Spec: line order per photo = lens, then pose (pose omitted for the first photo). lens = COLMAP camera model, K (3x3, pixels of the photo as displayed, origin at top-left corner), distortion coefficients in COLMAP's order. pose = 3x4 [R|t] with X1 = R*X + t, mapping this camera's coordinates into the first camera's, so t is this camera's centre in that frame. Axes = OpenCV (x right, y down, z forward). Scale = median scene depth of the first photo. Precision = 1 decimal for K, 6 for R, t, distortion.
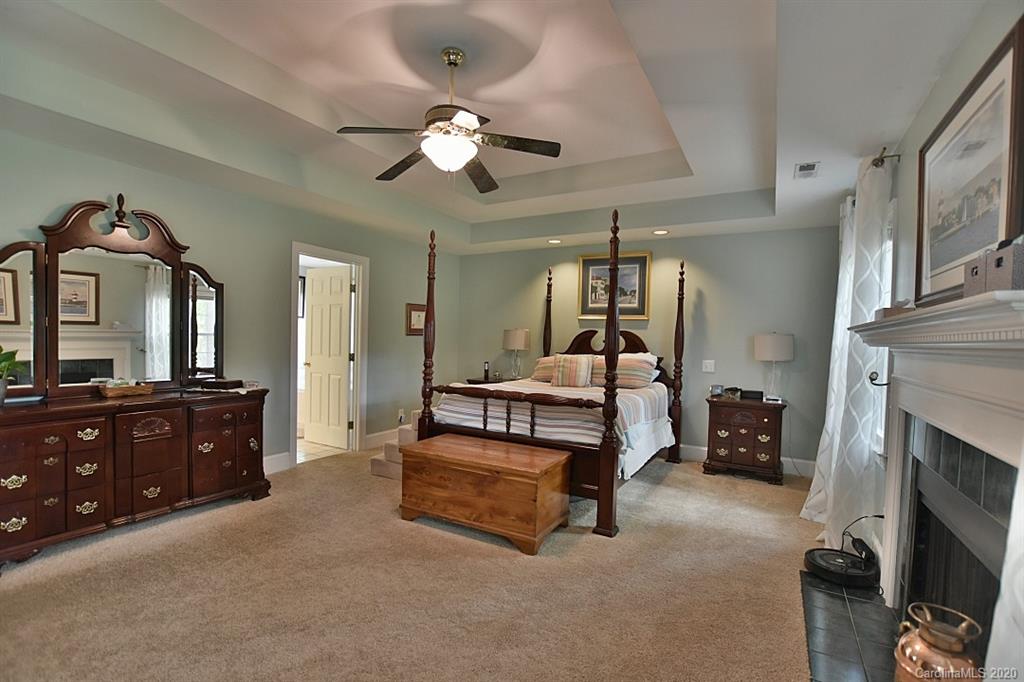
lens RADIAL K [[465.4, 0, 513.0], [0, 465.4, 341.8], [0, 0, 1]] dist [-0.031289, 0.006069]
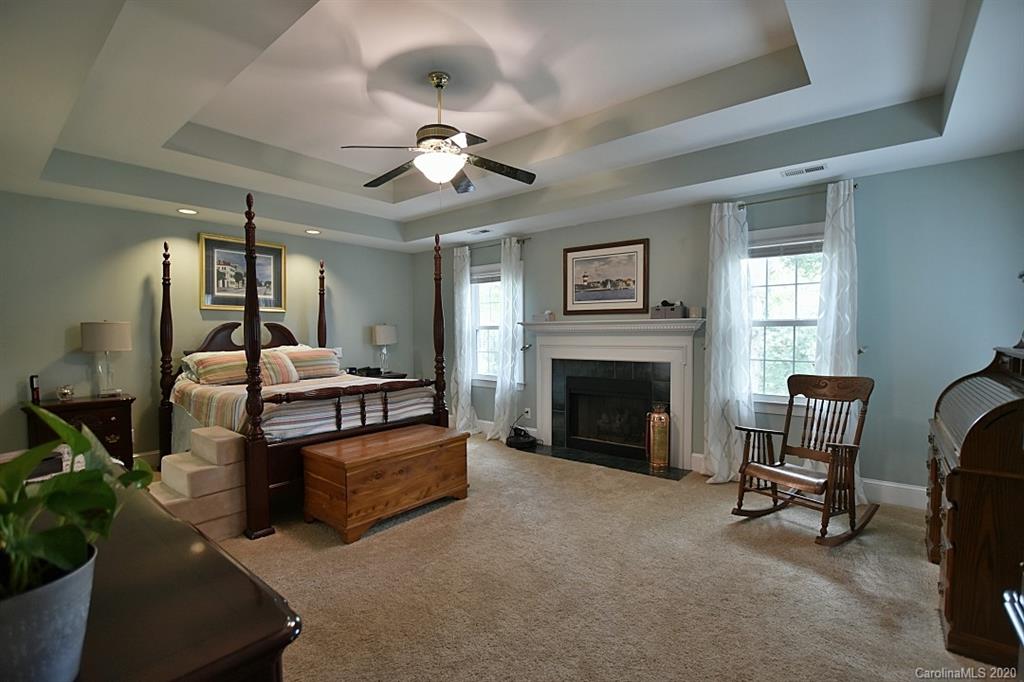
lens RADIAL K [[465.4, 0, 512.8], [0, 465.4, 341.8], [0, 0, 1]] dist [-0.031289, 0.006069]
pose [[0.173863, -0.044760, 0.983752, -0.649540], [0.017303, 0.998951, 0.042393, -0.017728], [-0.984618, 0.009651, 0.174455, 0.343151]]
